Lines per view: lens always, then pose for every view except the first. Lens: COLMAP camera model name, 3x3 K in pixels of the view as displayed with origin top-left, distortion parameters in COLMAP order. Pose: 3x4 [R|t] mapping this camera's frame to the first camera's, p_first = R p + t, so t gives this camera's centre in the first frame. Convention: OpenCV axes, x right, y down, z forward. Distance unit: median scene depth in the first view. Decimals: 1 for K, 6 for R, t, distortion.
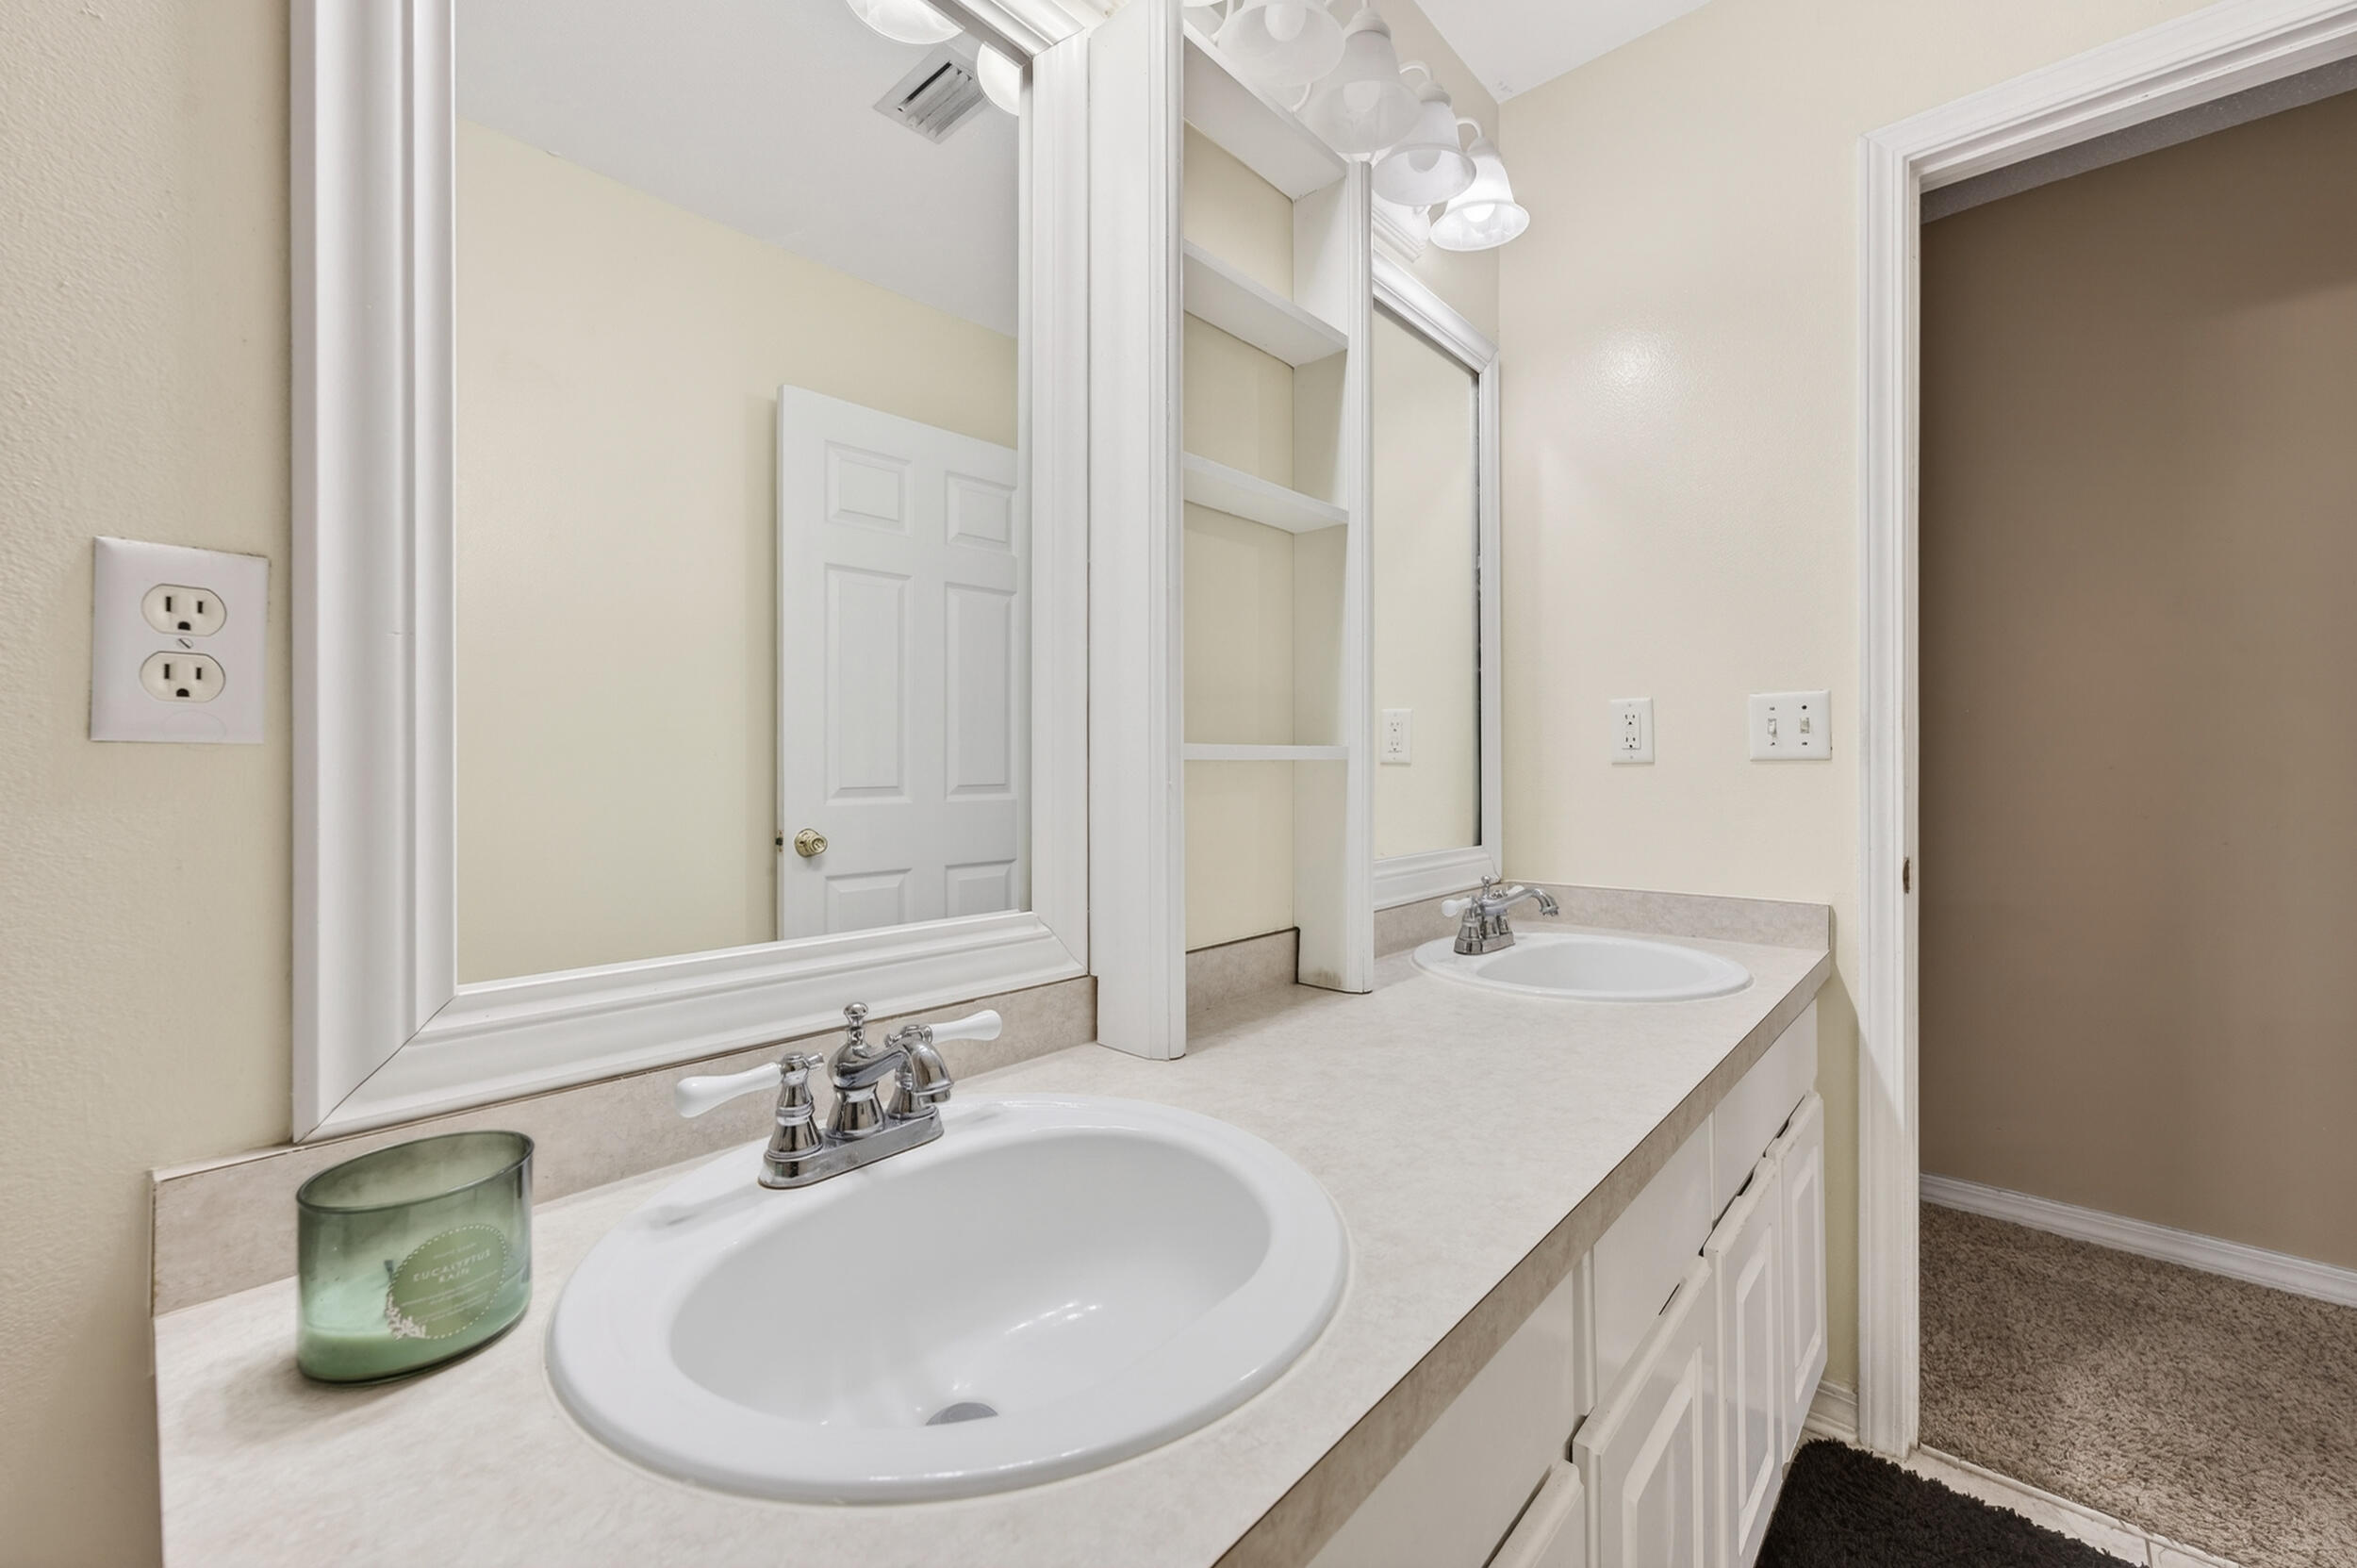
lens RADIAL K [[951.2, 0, 1177.9], [0, 951.2, 774.3], [0, 0, 1]] dist [0.000093, 0.000037]
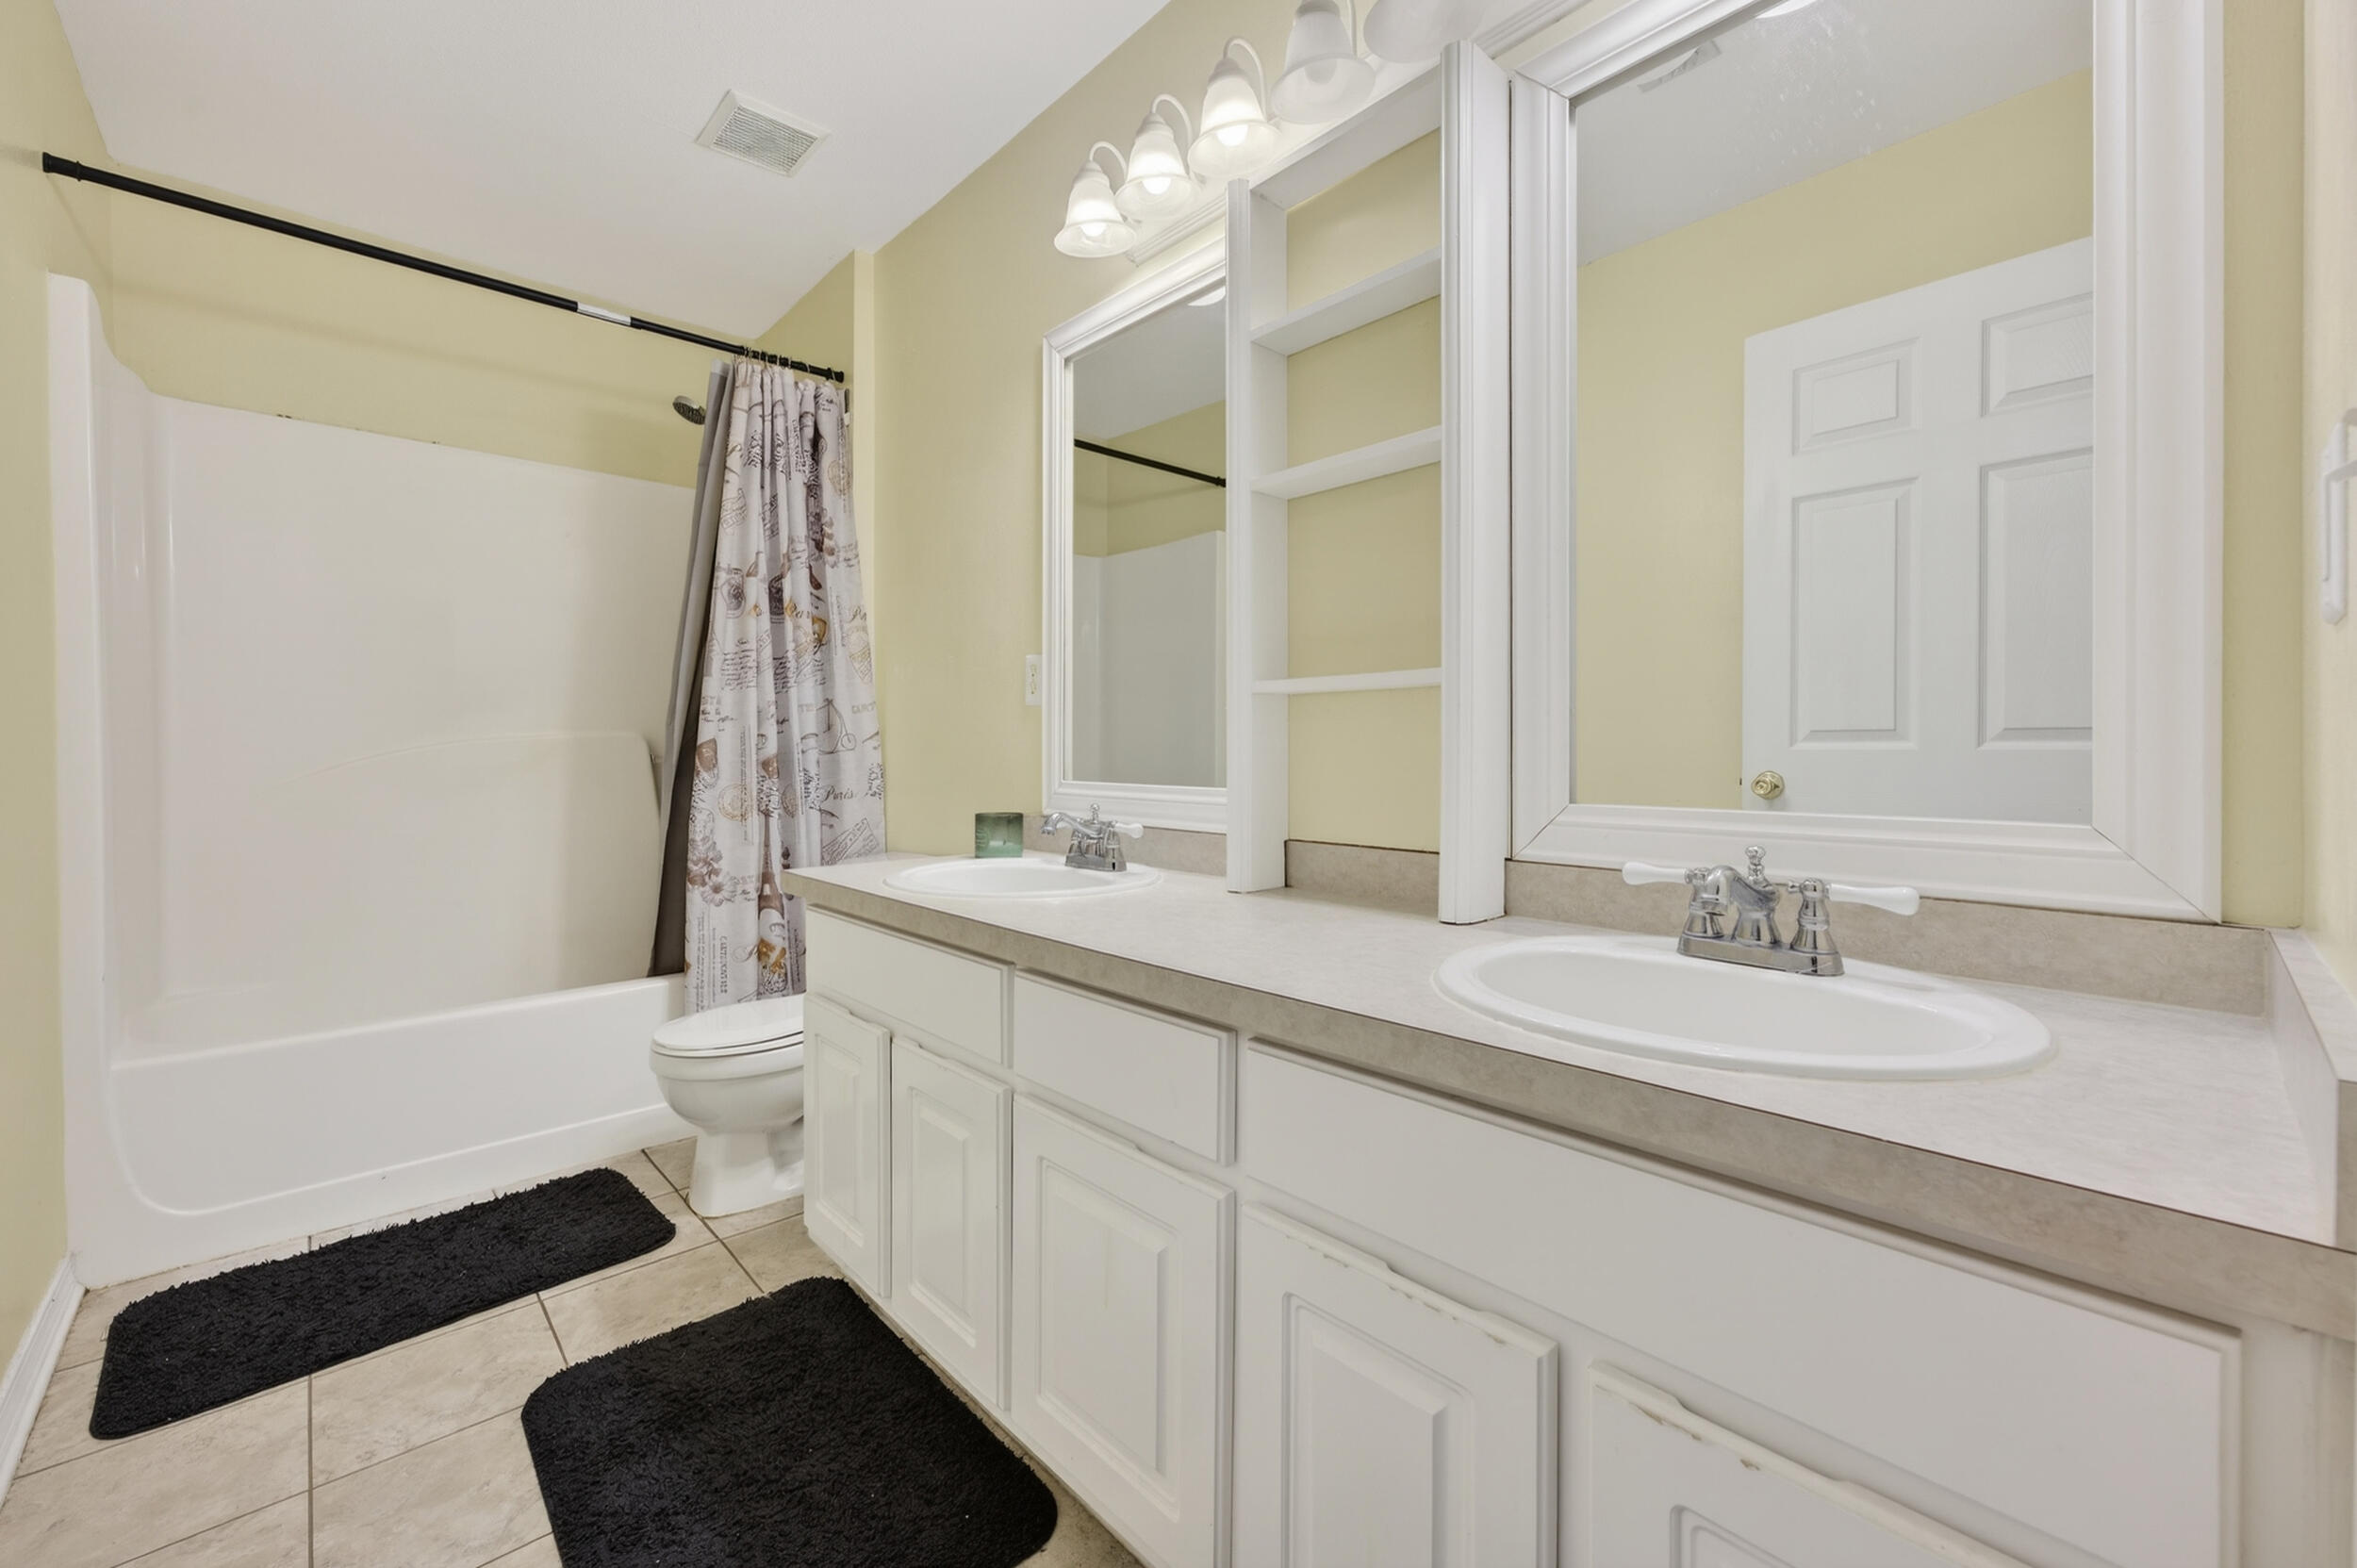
lens RADIAL K [[944.5, 0, 1176.5], [0, 944.5, 757.9], [0, 0, 1]] dist [-0.000040, 0.000012]
pose [[-0.079686, 0.018035, -0.996657, 1.036377], [-0.000997, 0.999834, 0.018172, 0.040562], [0.996820, 0.002442, -0.079655, 0.721735]]
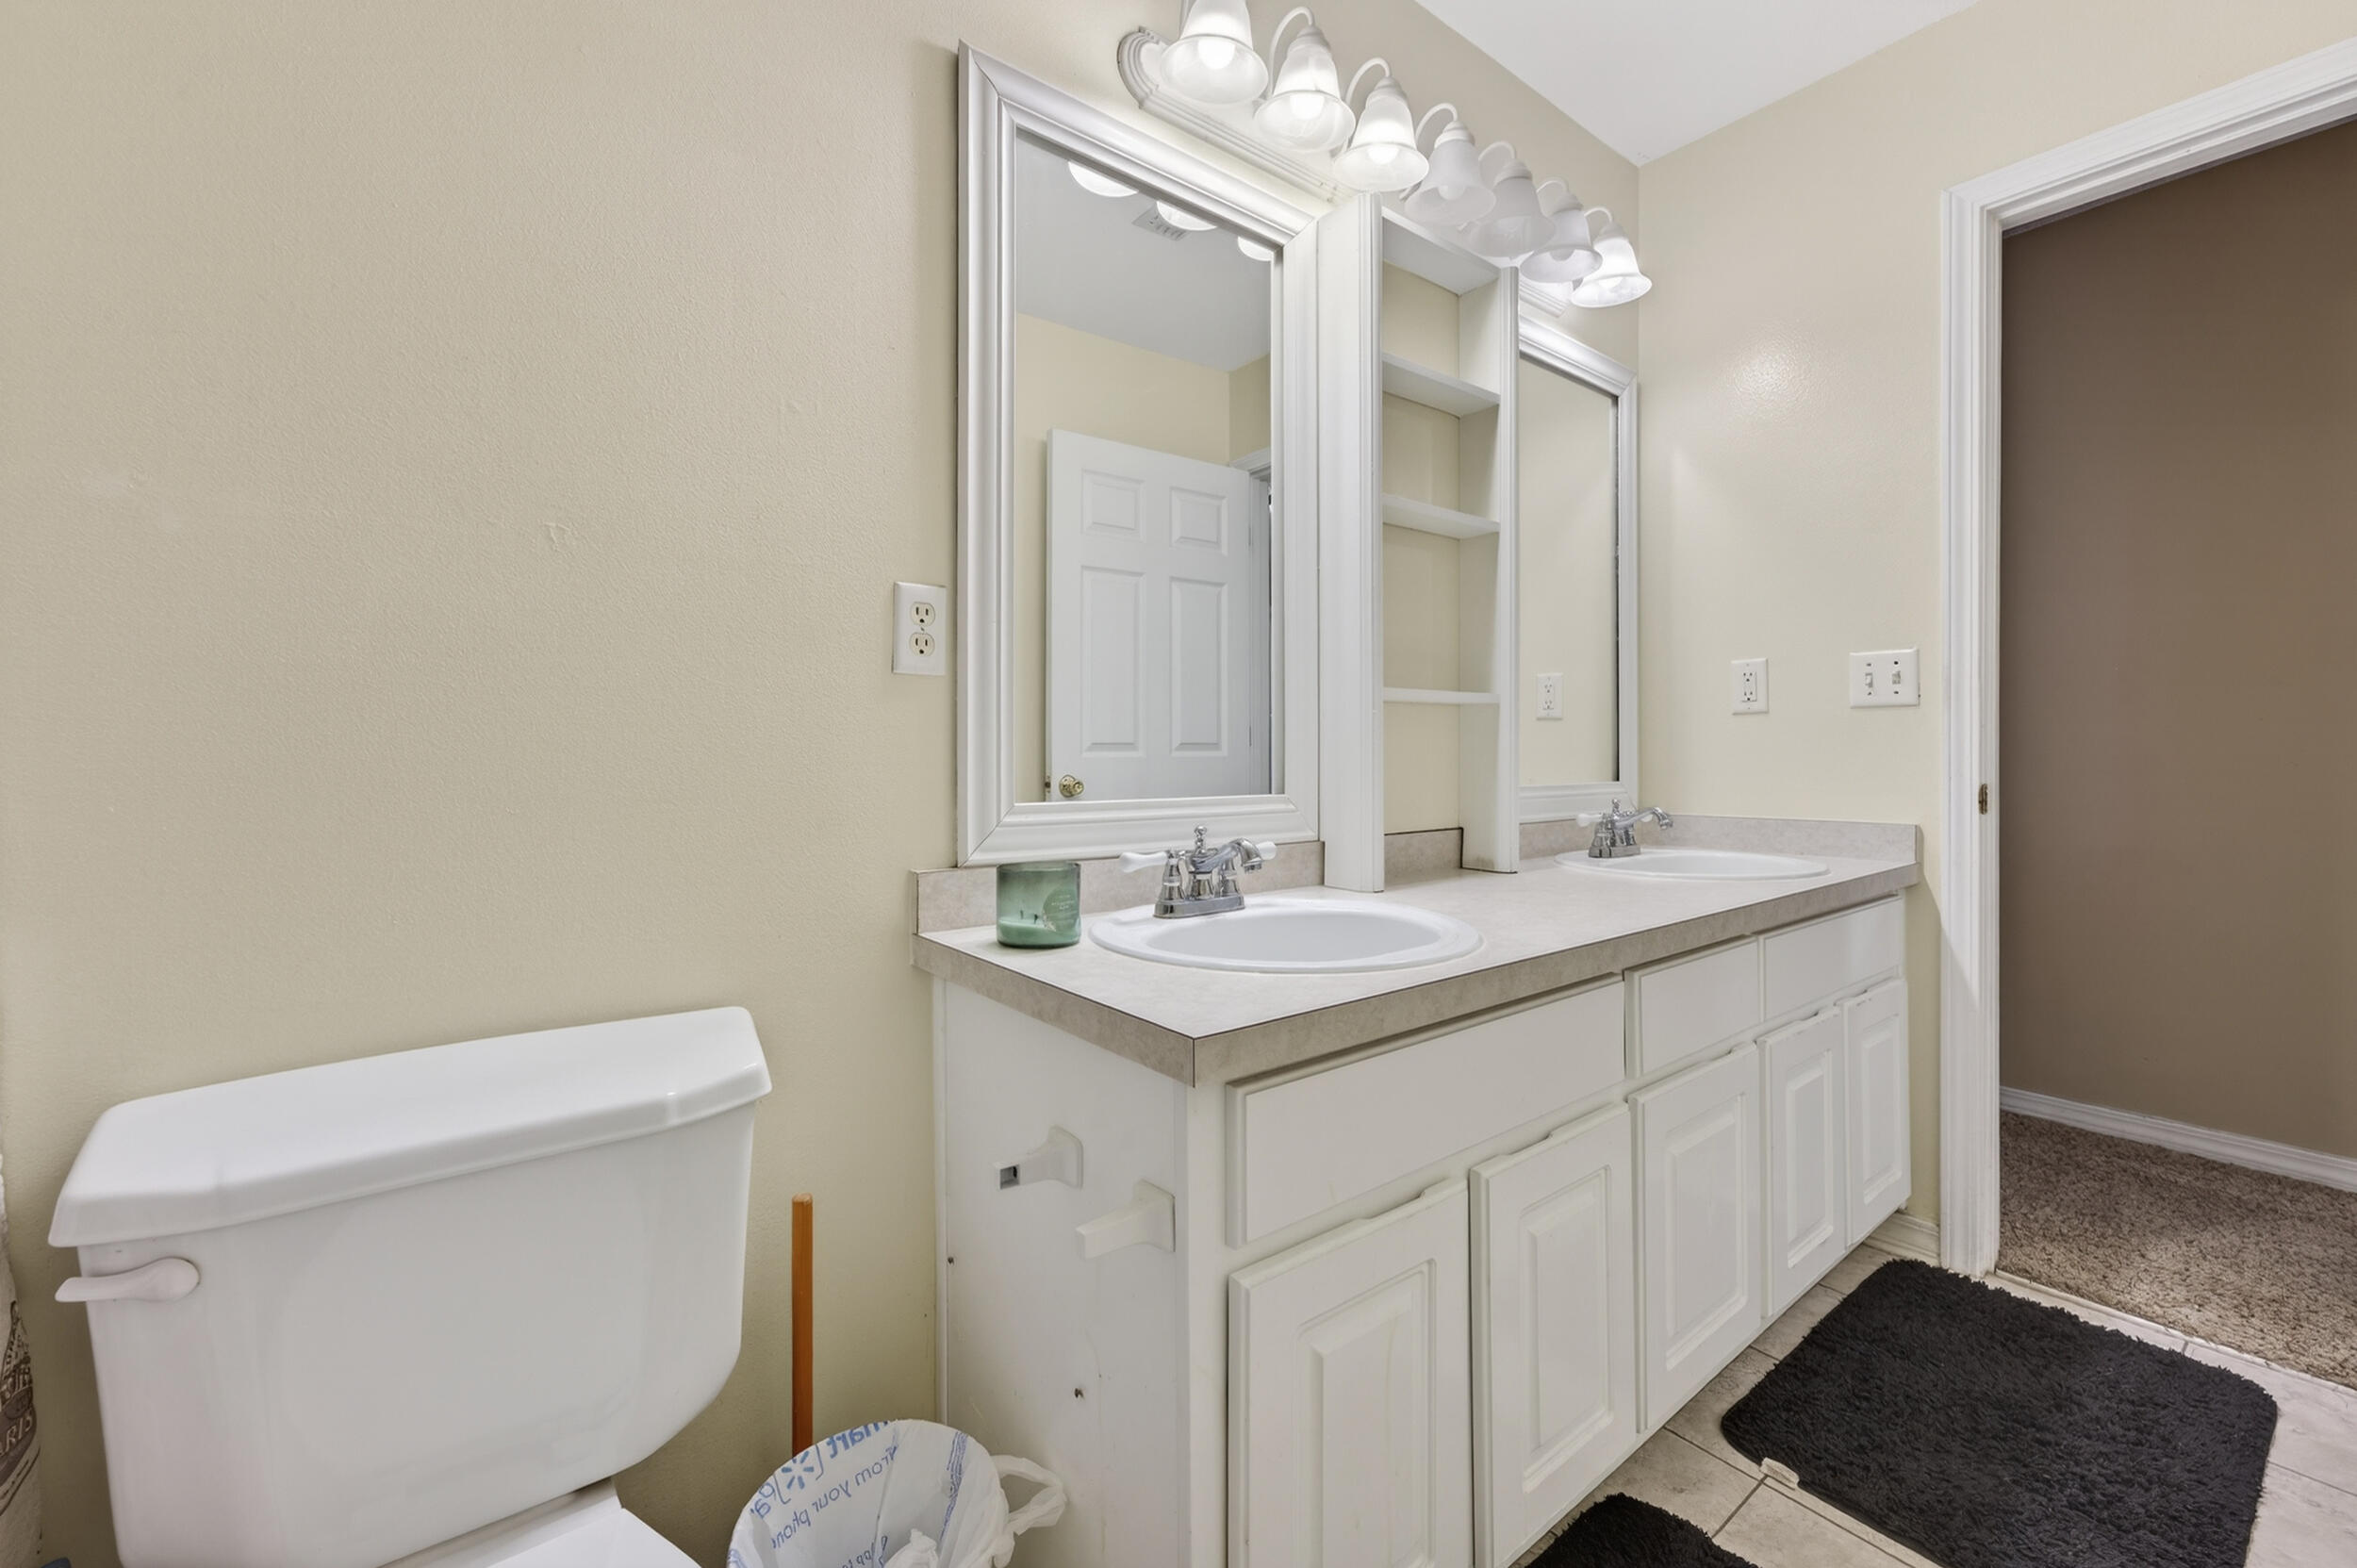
lens RADIAL K [[955.1, 0, 1185.5], [0, 955.1, 757.3], [0, 0, 1]] dist [0.003439, 0.000282]
pose [[0.985973, 0.001079, -0.166900, -0.033160], [-0.001427, 0.999997, -0.001965, 0.057454], [0.166898, 0.002176, 0.985972, -0.379976]]
